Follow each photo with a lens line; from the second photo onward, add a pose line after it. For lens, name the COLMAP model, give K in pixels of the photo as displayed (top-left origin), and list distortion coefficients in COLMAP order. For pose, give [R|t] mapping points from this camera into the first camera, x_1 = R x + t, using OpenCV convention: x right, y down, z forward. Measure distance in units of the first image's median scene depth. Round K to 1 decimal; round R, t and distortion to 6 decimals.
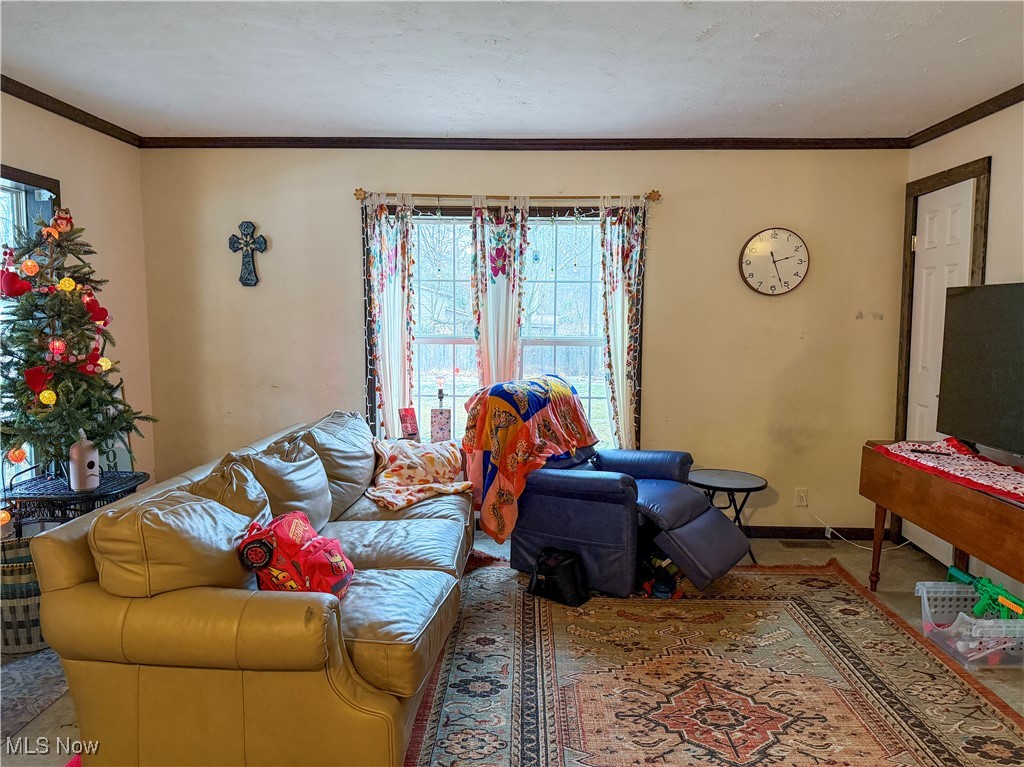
lens RADIAL K [[747.9, 0, 514.2], [0, 747.9, 392.7], [0, 0, 1]] dist [0.129491, -0.184876]
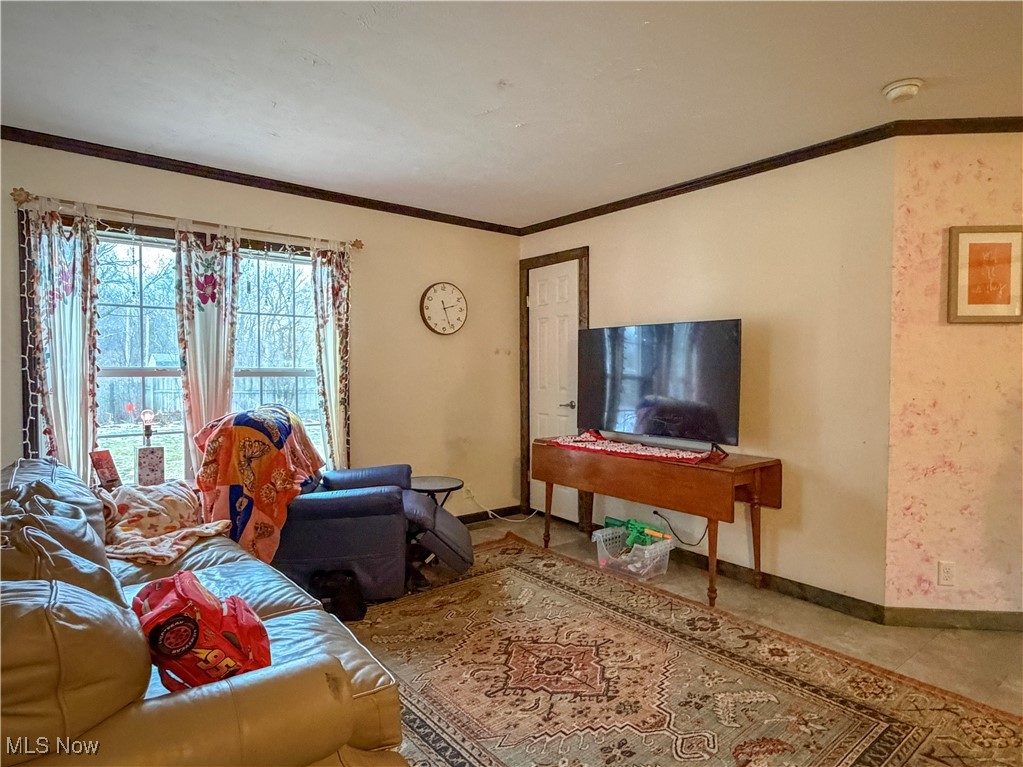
lens RADIAL K [[595.4, 0, 560.7], [0, 595.4, 385.9], [0, 0, 1]] dist [0.002509, -0.000689]
pose [[0.749252, -0.028897, 0.661655, -0.241483], [0.072231, 0.996654, -0.038266, 0.013551], [-0.658335, 0.076463, 0.748832, 0.179168]]
